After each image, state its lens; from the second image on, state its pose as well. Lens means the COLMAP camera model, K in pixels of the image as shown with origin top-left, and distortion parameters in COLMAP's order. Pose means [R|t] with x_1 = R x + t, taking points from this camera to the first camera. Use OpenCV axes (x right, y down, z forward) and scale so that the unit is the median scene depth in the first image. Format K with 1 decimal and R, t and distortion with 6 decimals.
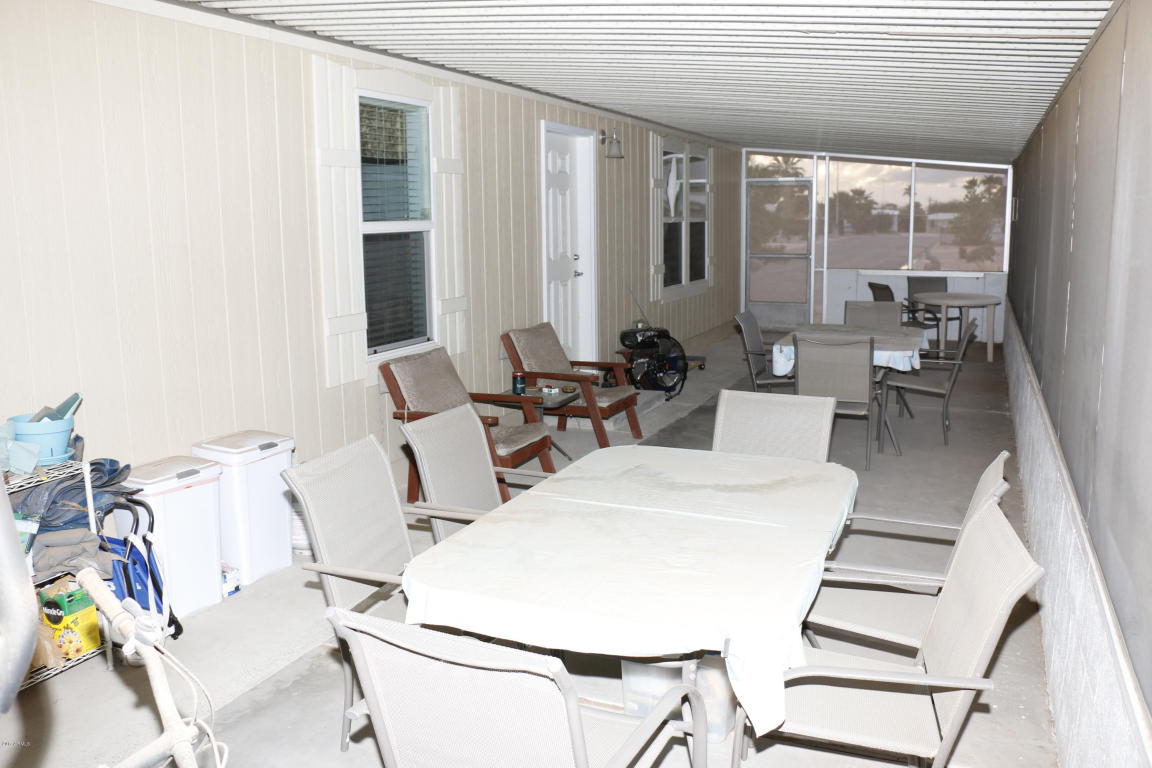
lens RADIAL K [[929.1, 0, 576.0], [0, 929.1, 384.0], [0, 0, 1]] dist [-0.176399, 0.155943]
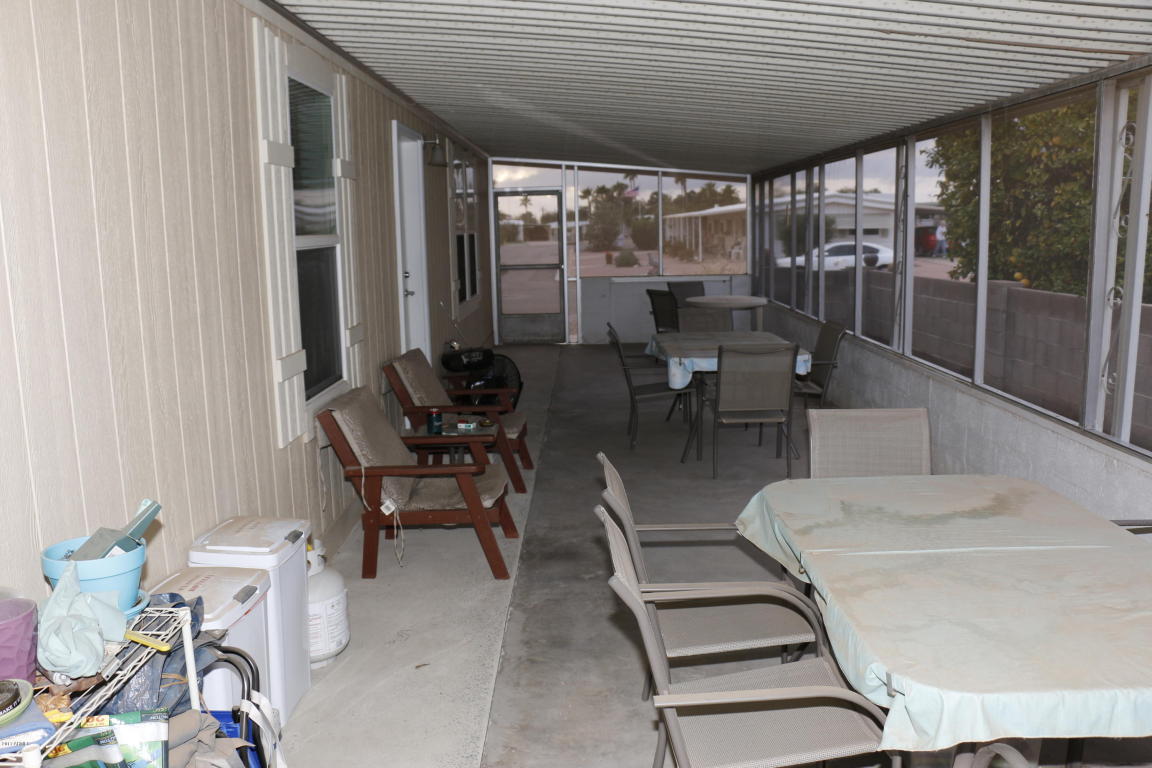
lens RADIAL K [[929.1, 0, 576.0], [0, 929.1, 384.0], [0, 0, 1]] dist [-0.176399, 0.155943]
pose [[0.921090, -0.074303, 0.382194, -0.310769], [0.080023, 0.996793, 0.000932, -0.029438], [-0.381037, 0.029726, 0.924082, 0.175635]]
